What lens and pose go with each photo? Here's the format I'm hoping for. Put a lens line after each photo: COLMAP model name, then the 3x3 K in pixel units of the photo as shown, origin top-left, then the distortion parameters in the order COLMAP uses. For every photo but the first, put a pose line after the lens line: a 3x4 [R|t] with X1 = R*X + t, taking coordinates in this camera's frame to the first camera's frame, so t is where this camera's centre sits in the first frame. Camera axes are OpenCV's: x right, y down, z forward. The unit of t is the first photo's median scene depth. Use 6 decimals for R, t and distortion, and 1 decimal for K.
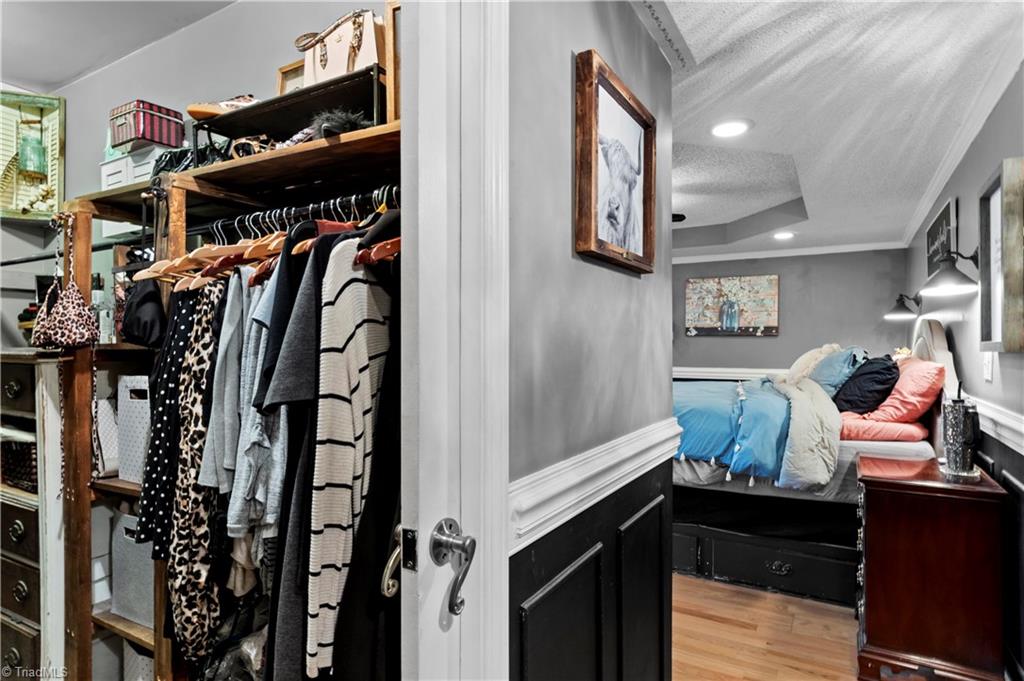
lens RADIAL K [[575.9, 0, 512.0], [0, 575.9, 340.5], [0, 0, 1]] dist [0.000013, -0.000182]
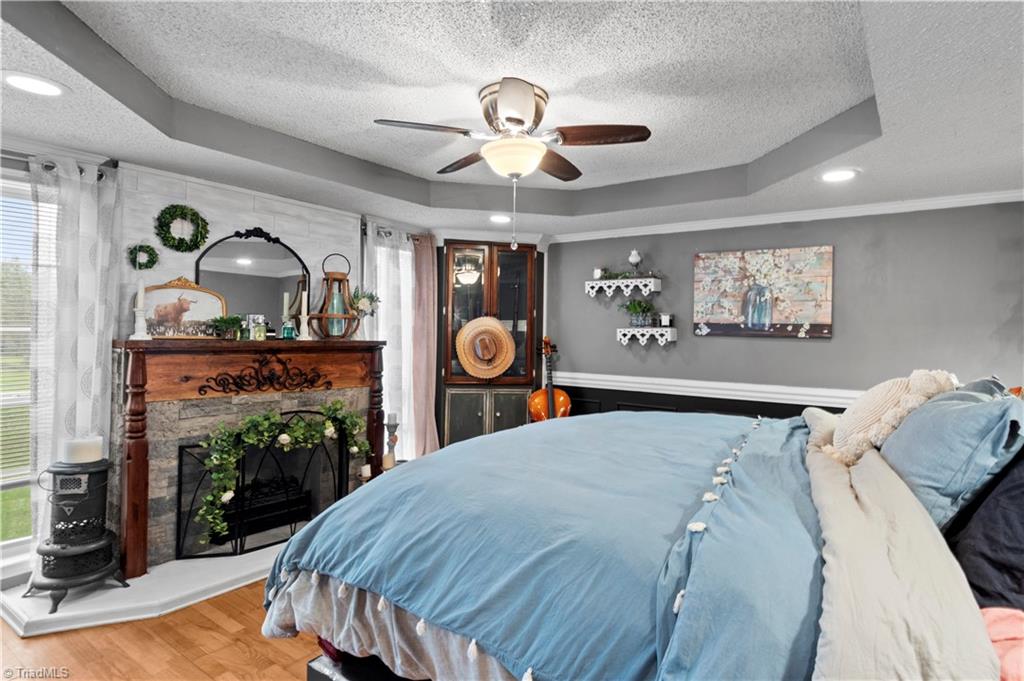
lens RADIAL K [[561.8, 0, 514.1], [0, 561.8, 320.7], [0, 0, 1]] dist [0.002053, 0.000908]
pose [[0.994606, 0.013710, -0.102818, 0.165193], [-0.014820, 0.999840, -0.010038, -0.016186], [0.102664, 0.011508, 0.994649, 0.320988]]
